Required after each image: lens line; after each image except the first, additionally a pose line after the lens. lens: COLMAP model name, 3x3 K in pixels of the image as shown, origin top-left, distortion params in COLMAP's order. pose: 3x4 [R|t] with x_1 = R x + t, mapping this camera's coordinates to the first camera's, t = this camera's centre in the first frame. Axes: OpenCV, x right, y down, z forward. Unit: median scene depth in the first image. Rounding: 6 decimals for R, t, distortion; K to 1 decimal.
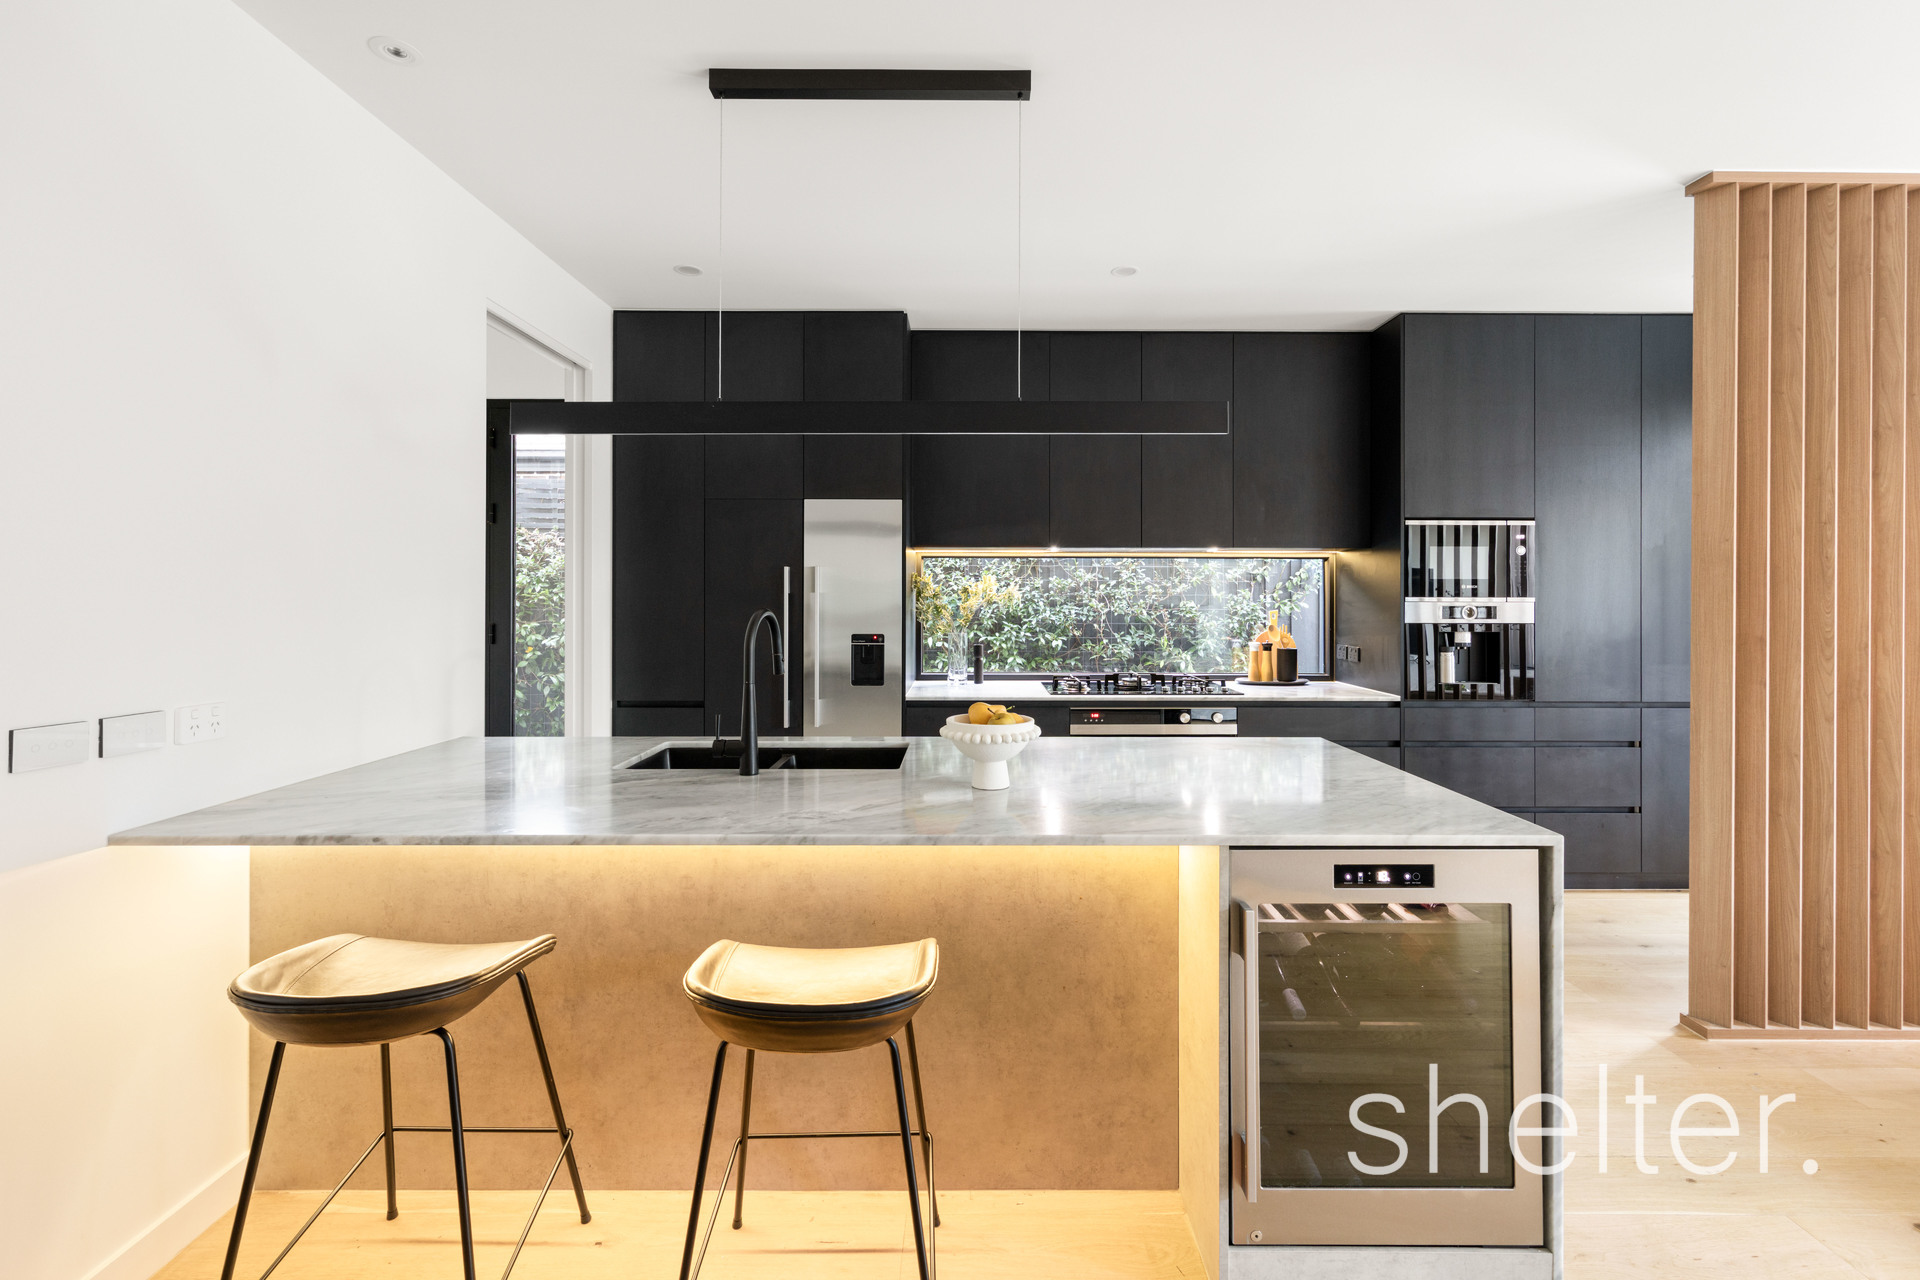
lens RADIAL K [[827.9, 0, 976.5], [0, 827.9, 592.8], [0, 0, 1]] dist [0.000192, -0.000076]
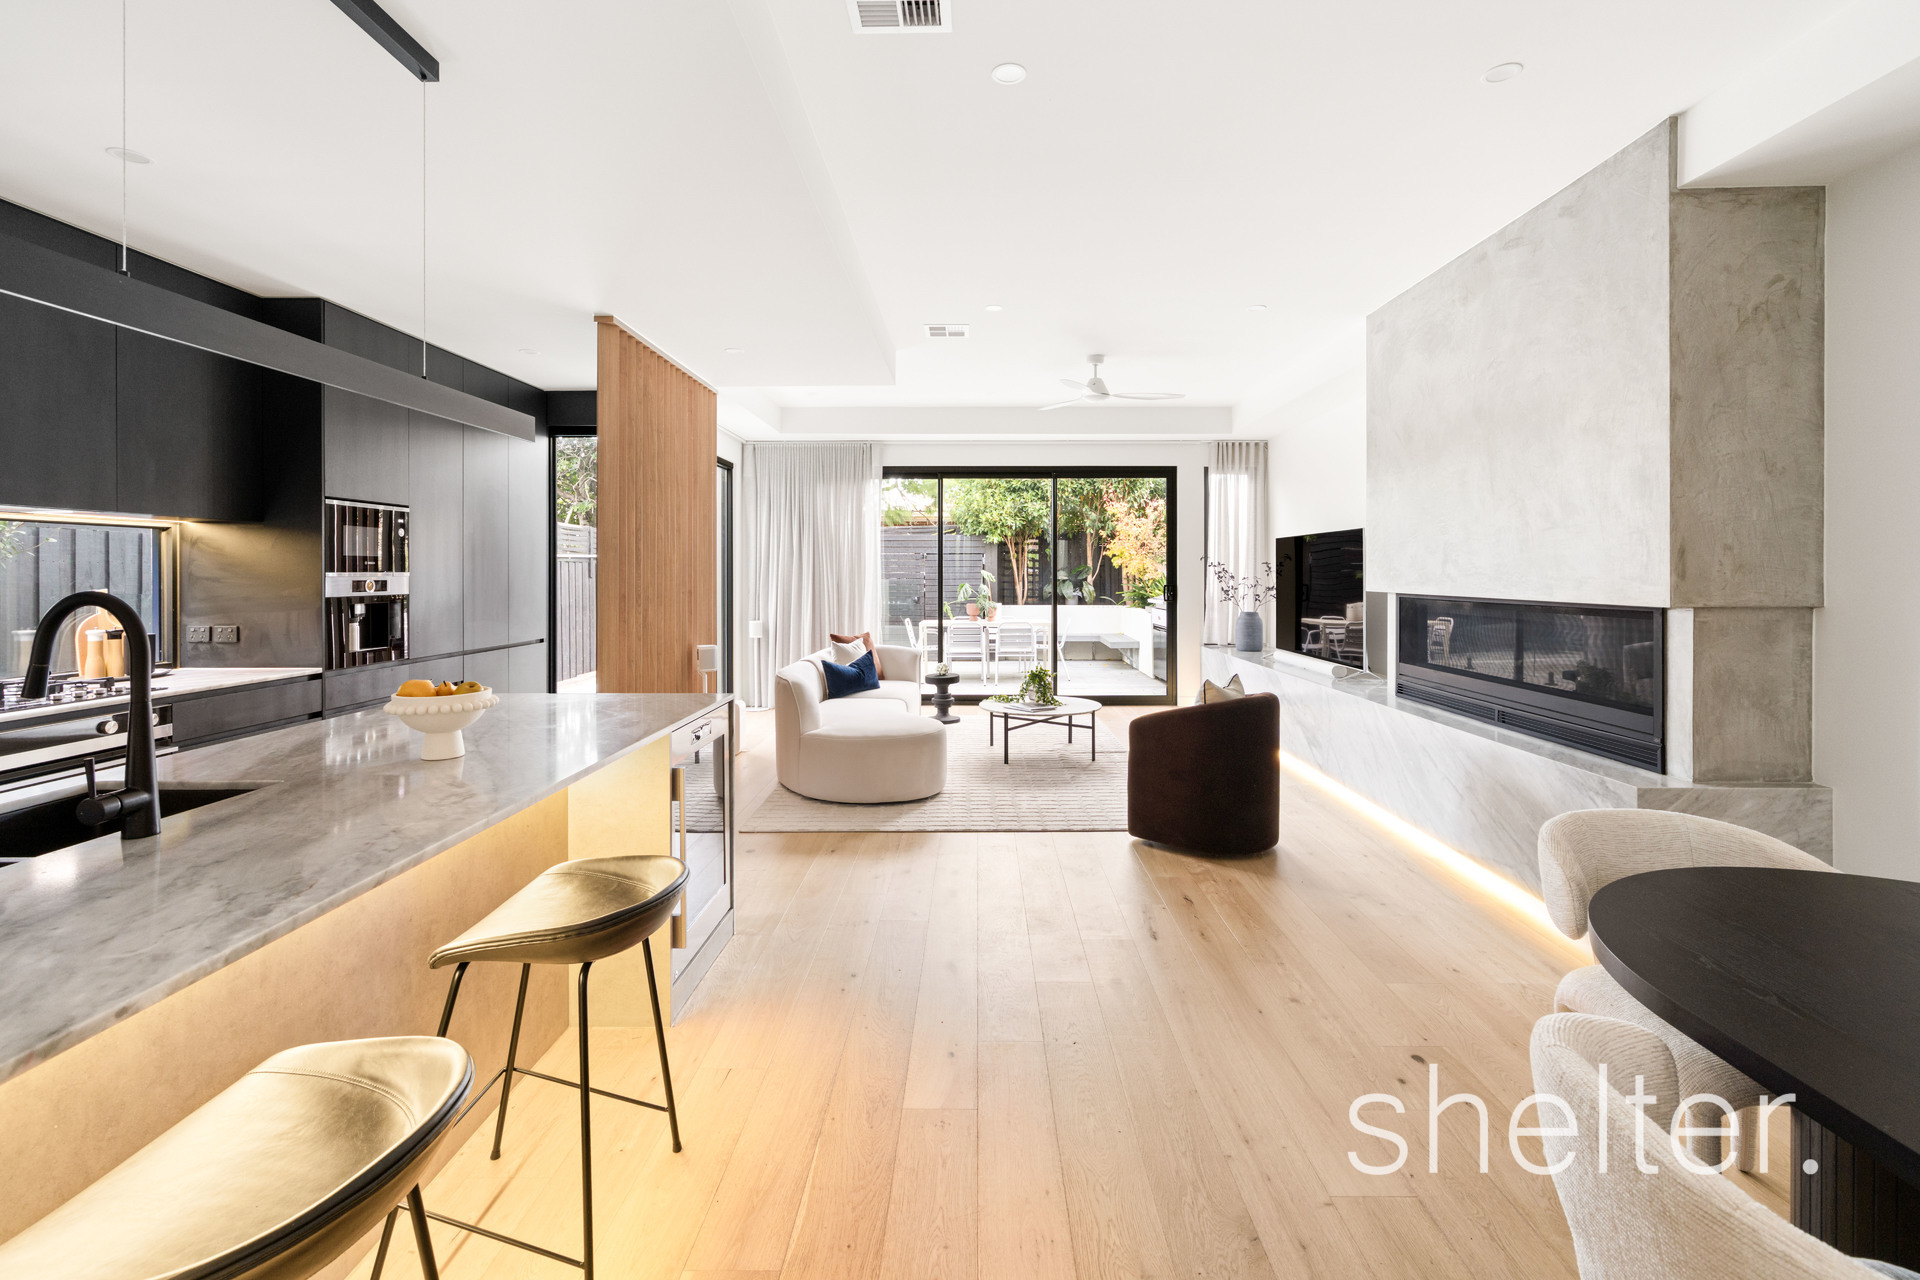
lens RADIAL K [[827.9, 0, 984.9], [0, 827.9, 575.5], [0, 0, 1]] dist [0.000192, -0.000076]
pose [[-0.008259, -0.007549, 0.999937, -0.531523], [-0.000337, 0.999971, 0.007546, 0.000715], [-0.999966, -0.000275, -0.008261, 0.177088]]
